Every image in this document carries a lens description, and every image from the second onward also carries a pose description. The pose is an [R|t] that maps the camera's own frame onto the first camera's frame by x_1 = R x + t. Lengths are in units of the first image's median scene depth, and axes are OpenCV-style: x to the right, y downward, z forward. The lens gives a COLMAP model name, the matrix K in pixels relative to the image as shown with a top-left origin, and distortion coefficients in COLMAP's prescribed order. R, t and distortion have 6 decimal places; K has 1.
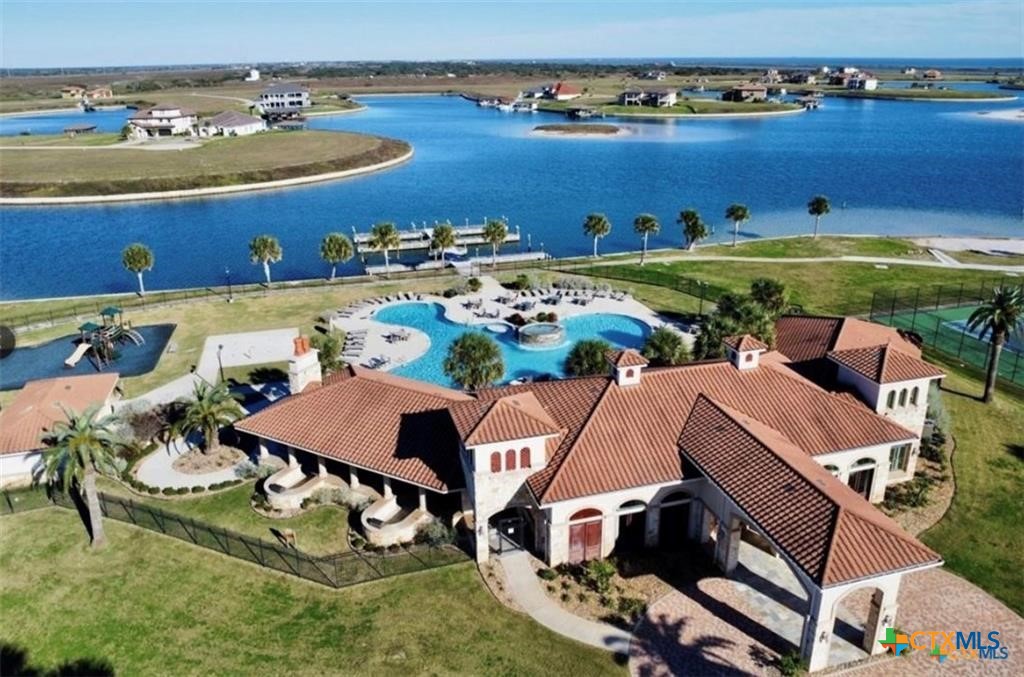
lens RADIAL K [[749.5, 0, 512.0], [0, 749.5, 338.5], [0, 0, 1]] dist [-0.029292, 0.004126]
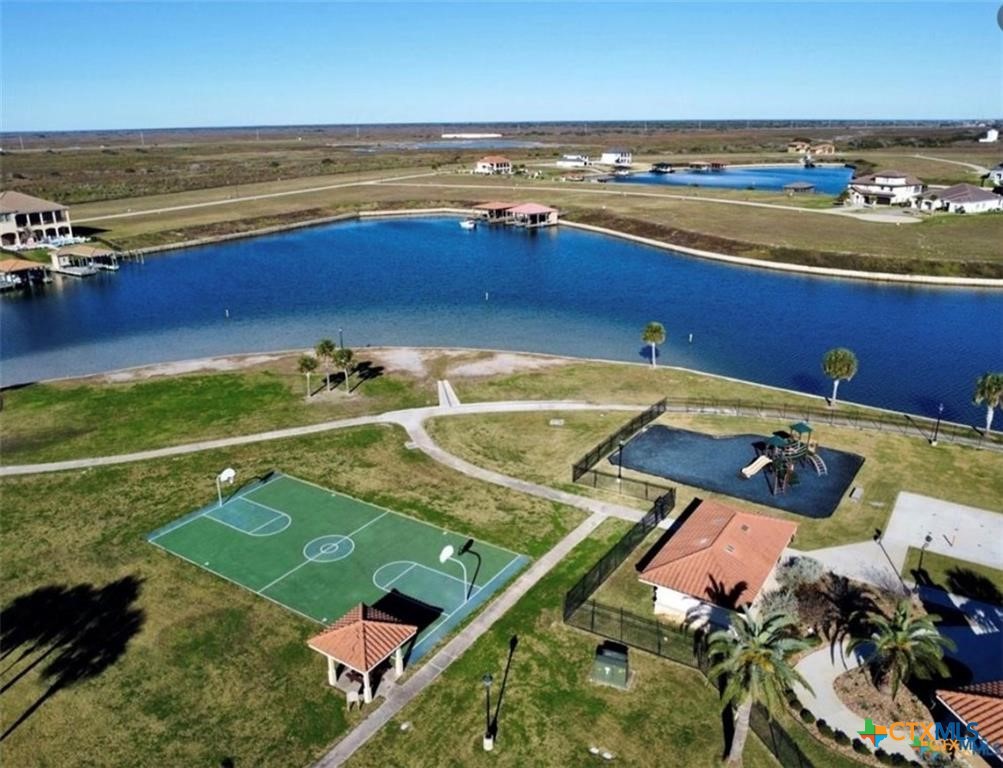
lens RADIAL K [[756.7, 0, 501.5], [0, 756.7, 384.0], [0, 0, 1]] dist [-0.041756, 0.008893]
pose [[0.644808, 0.257404, -0.719698, -0.039925], [-0.266169, 0.958271, 0.104259, -0.026666], [0.716503, 0.124334, 0.686414, 0.031311]]
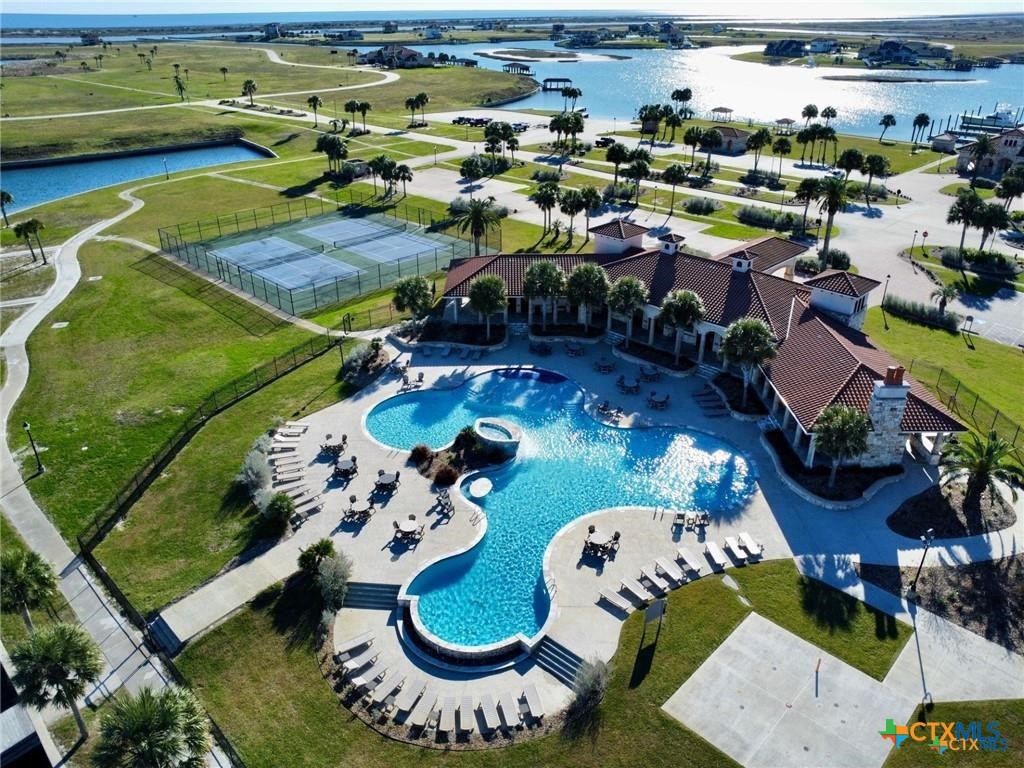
lens RADIAL K [[748.0, 0, 512.0], [0, 748.0, 384.0], [0, 0, 1]] dist [-0.026920, -0.001123]
pose [[-0.502361, -0.380949, 0.776216, -0.167789], [0.306544, 0.760937, 0.571844, -0.148715], [-0.808495, 0.525217, -0.265487, 0.351961]]
